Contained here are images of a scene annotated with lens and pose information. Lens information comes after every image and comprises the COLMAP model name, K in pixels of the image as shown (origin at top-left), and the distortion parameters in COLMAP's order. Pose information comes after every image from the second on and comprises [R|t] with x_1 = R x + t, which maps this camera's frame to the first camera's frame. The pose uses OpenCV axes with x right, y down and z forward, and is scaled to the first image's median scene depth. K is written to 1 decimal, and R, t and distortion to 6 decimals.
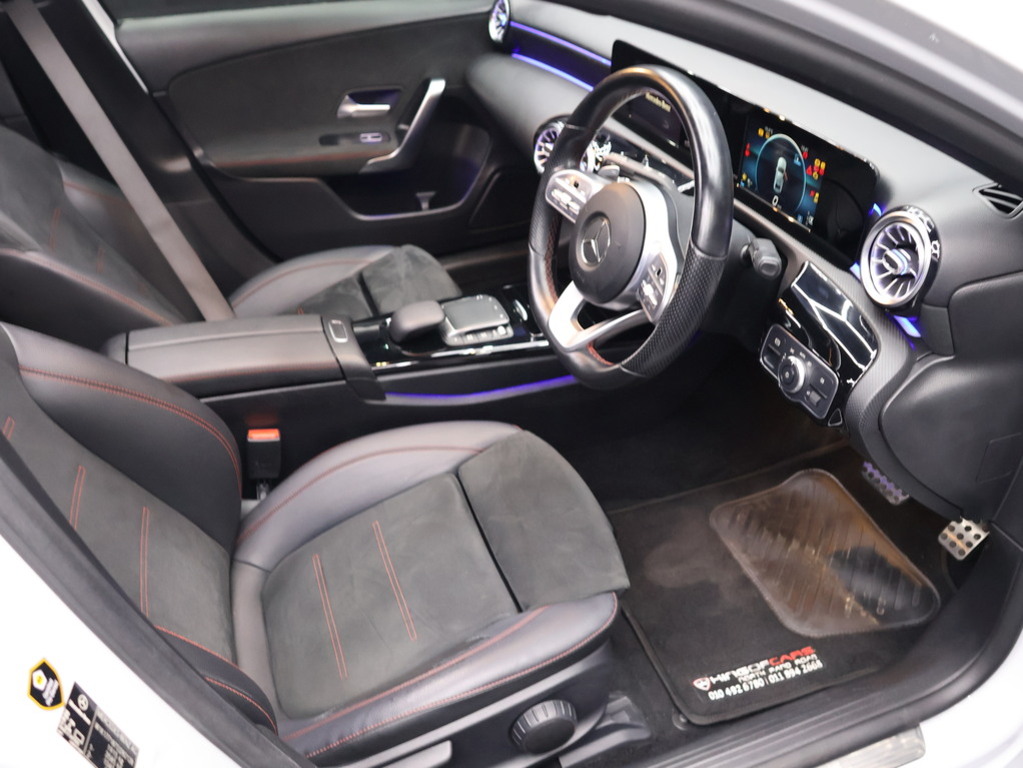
lens RADIAL K [[863.9, 0, 511.6], [0, 863.9, 385.1], [0, 0, 1]] dist [-0.007267, 0.011051]
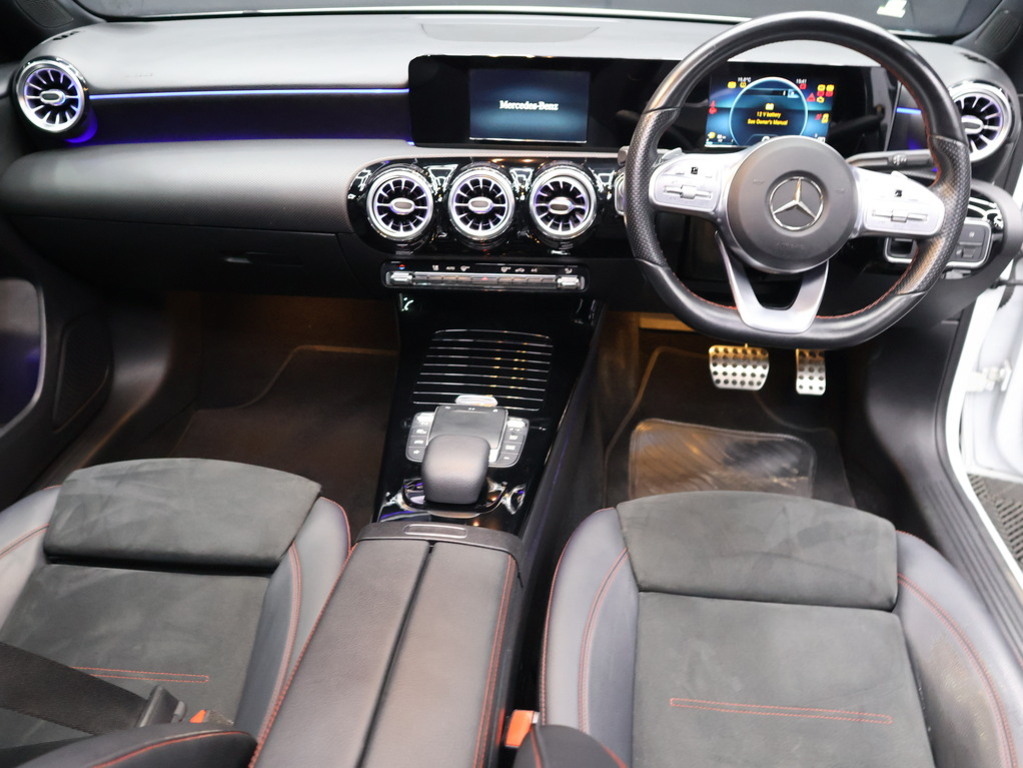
lens RADIAL K [[863.9, 0, 510.5], [0, 863.9, 380.1], [0, 0, 1]] dist [-0.007267, 0.011051]
pose [[0.415909, -0.403912, 0.814785, -0.676141], [0.498826, 0.850466, 0.166974, -0.246901], [-0.760390, 0.336990, 0.555198, 0.618838]]
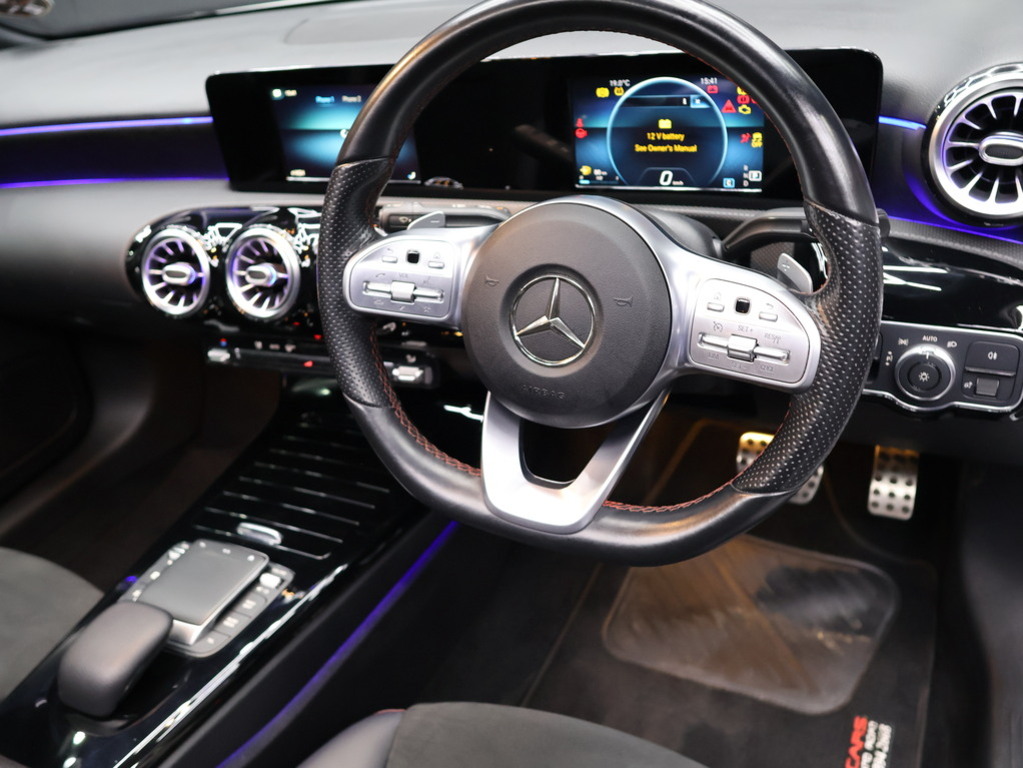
lens RADIAL K [[863.9, 0, 511.2], [0, 863.9, 382.6], [0, 0, 1]] dist [-0.007267, 0.011051]
pose [[0.697475, -0.406933, 0.589859, -0.197696], [0.484441, 0.874298, 0.030338, -0.127190], [-0.528058, 0.264592, 0.806936, 0.468419]]
